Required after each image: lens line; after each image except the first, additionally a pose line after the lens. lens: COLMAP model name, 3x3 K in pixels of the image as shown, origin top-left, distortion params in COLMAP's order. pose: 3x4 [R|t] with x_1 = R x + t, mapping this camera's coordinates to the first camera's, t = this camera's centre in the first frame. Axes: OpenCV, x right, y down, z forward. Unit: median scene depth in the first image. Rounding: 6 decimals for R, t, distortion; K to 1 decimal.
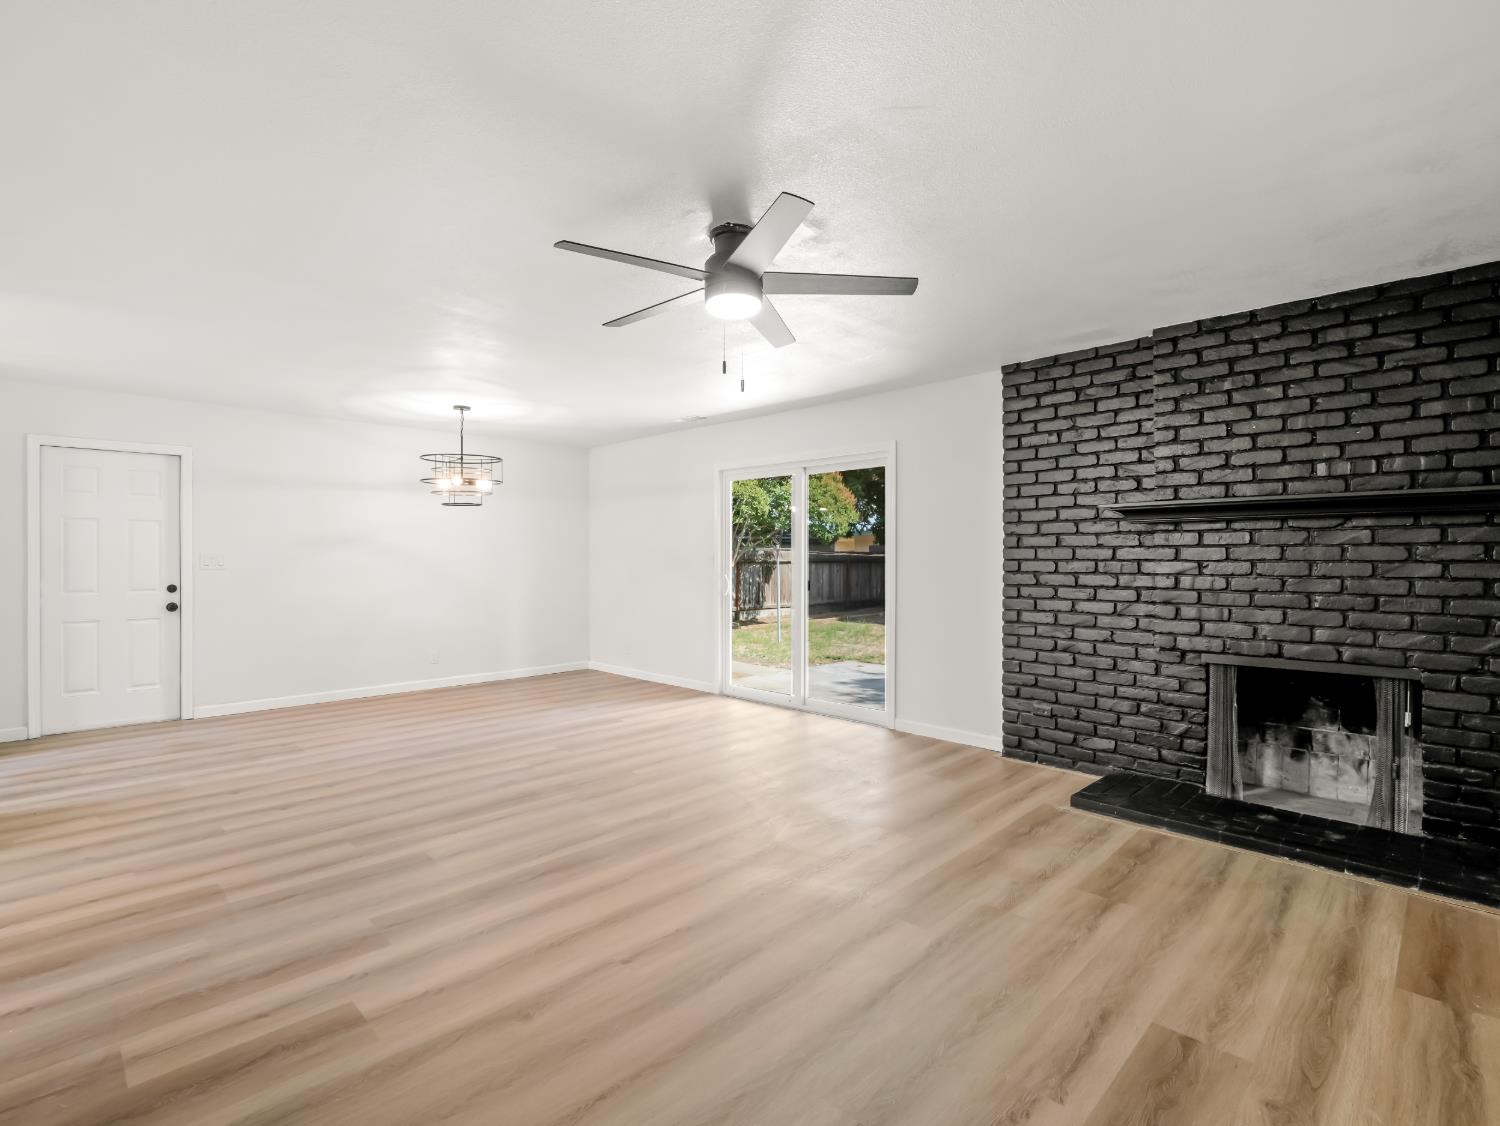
lens RADIAL K [[722.3, 0, 751.5], [0, 722.3, 555.6], [0, 0, 1]] dist [-0.014373, -0.002254]
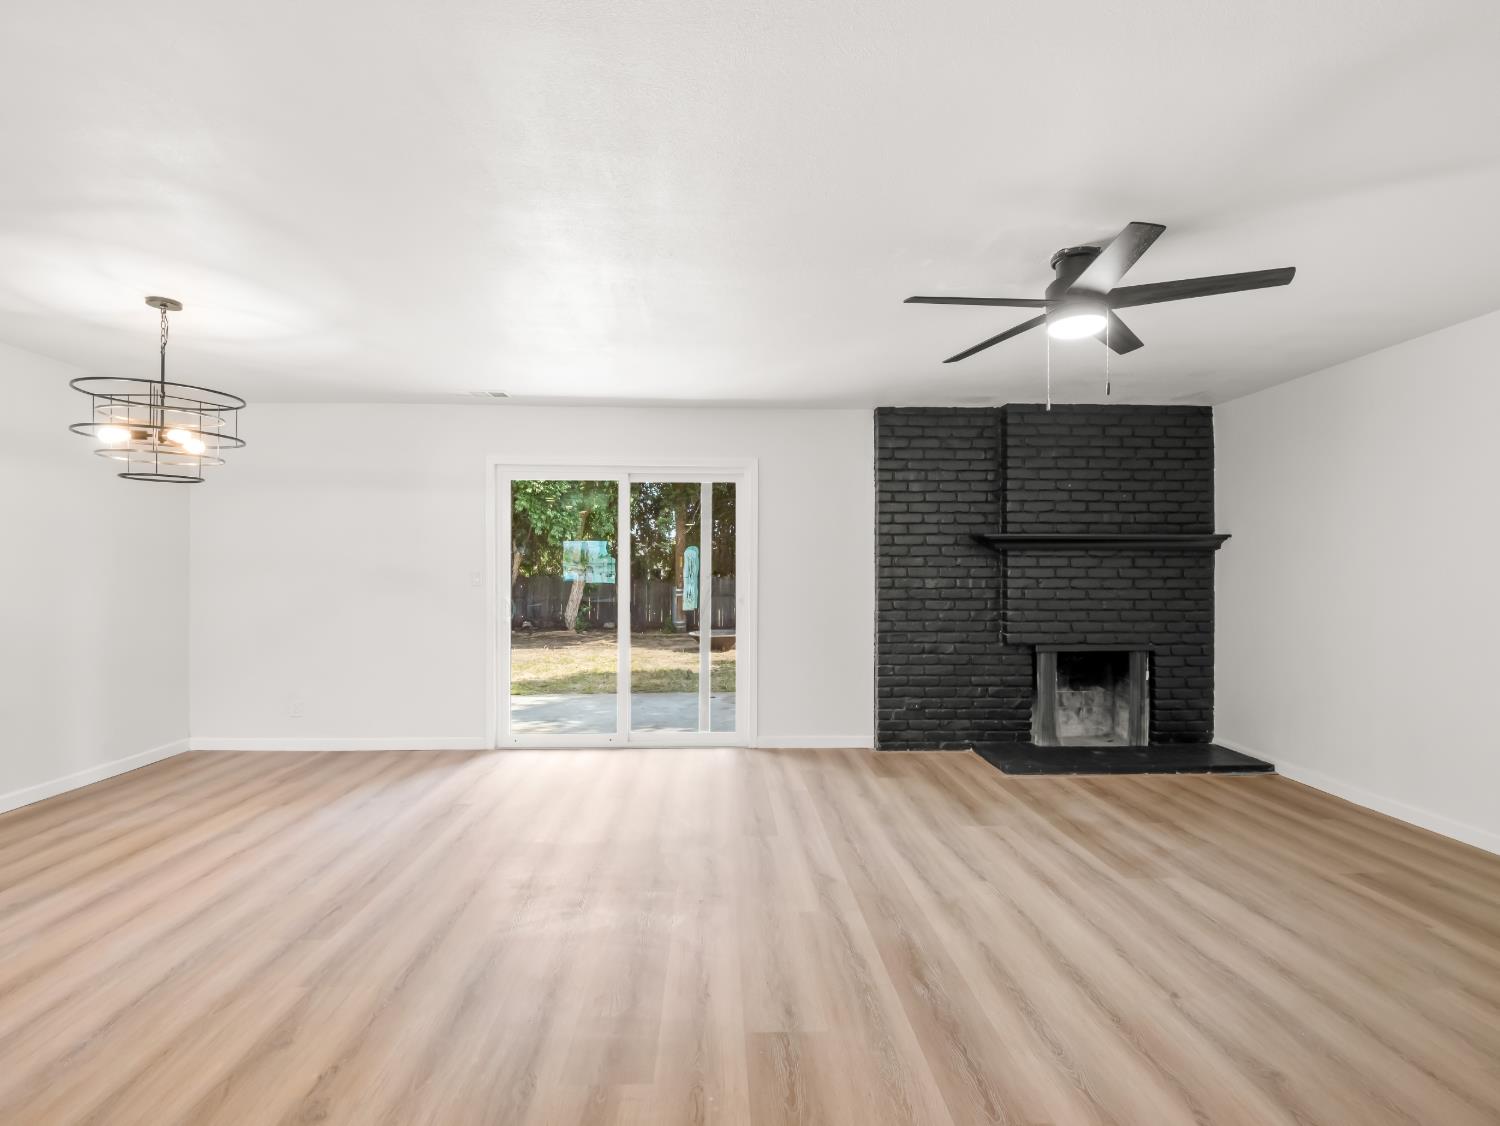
lens RADIAL K [[722.3, 0, 746.8], [0, 722.3, 571.2], [0, 0, 1]] dist [-0.014373, -0.002254]
pose [[0.684414, 0.005492, 0.729073, -0.780655], [-0.002346, 0.999983, -0.005331, 0.002790], [-0.729090, 0.001938, 0.684415, 0.470509]]
